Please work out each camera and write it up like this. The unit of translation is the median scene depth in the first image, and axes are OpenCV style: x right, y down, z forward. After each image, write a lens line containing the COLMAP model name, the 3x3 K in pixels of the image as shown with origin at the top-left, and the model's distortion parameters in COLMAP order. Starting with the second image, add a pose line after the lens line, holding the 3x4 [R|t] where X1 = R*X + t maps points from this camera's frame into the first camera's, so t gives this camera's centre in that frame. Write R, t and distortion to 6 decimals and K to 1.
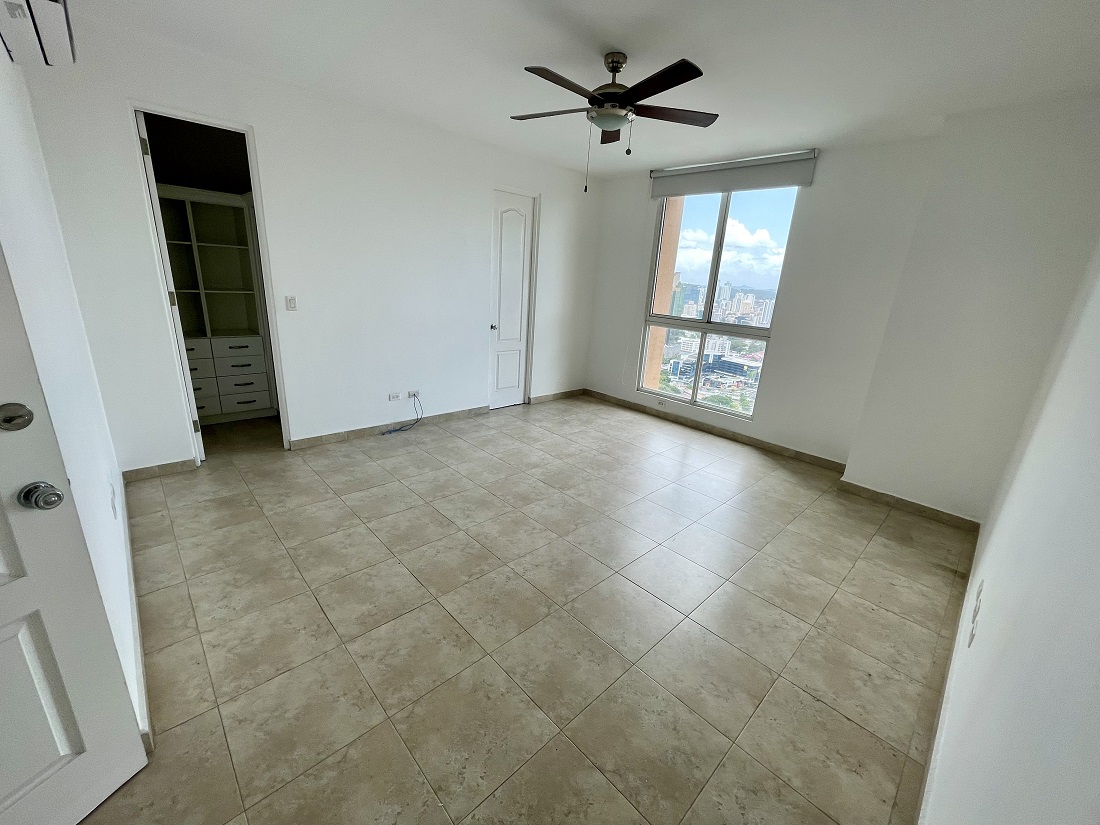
lens RADIAL K [[439.2, 0, 552.3], [0, 439.2, 430.0], [0, 0, 1]] dist [-0.009790, -0.000639]
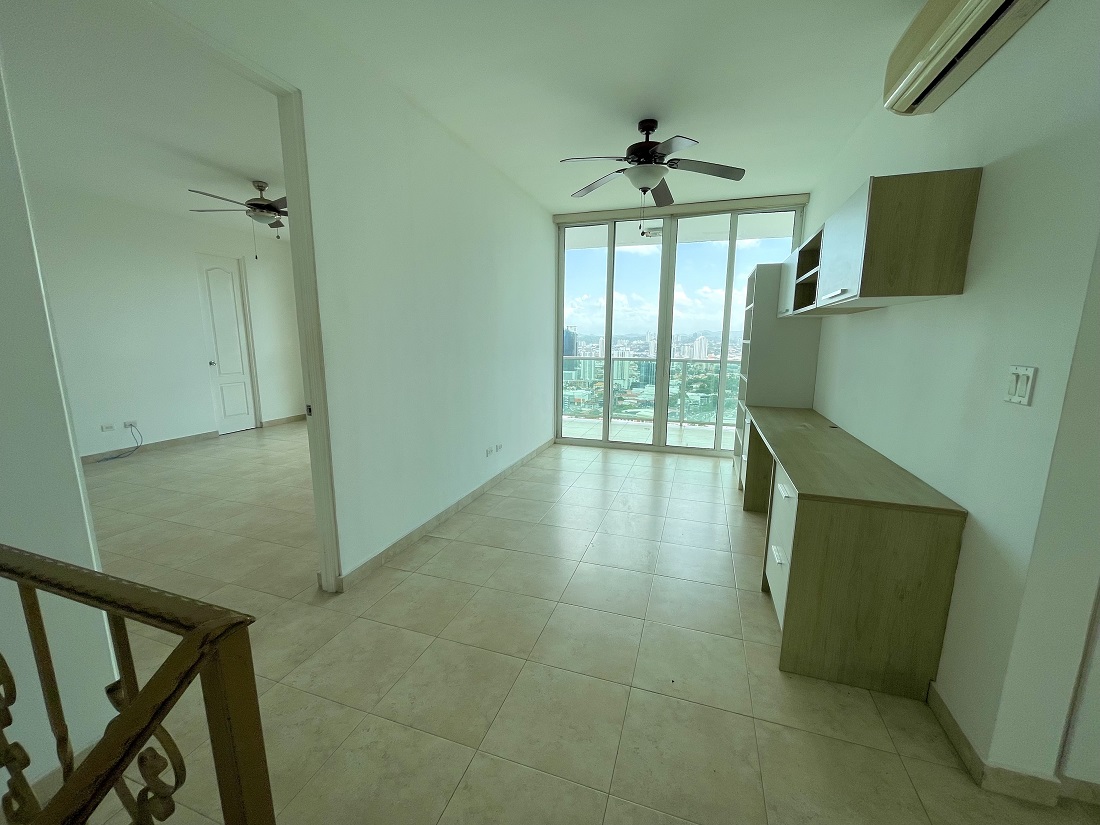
lens RADIAL K [[439.2, 0, 549.4], [0, 439.2, 423.0], [0, 0, 1]] dist [-0.009790, -0.000639]
pose [[0.885503, -0.140556, 0.442863, 0.138507], [0.194693, 0.977678, -0.078991, 0.210769], [-0.421875, 0.156169, 0.893103, -0.440342]]
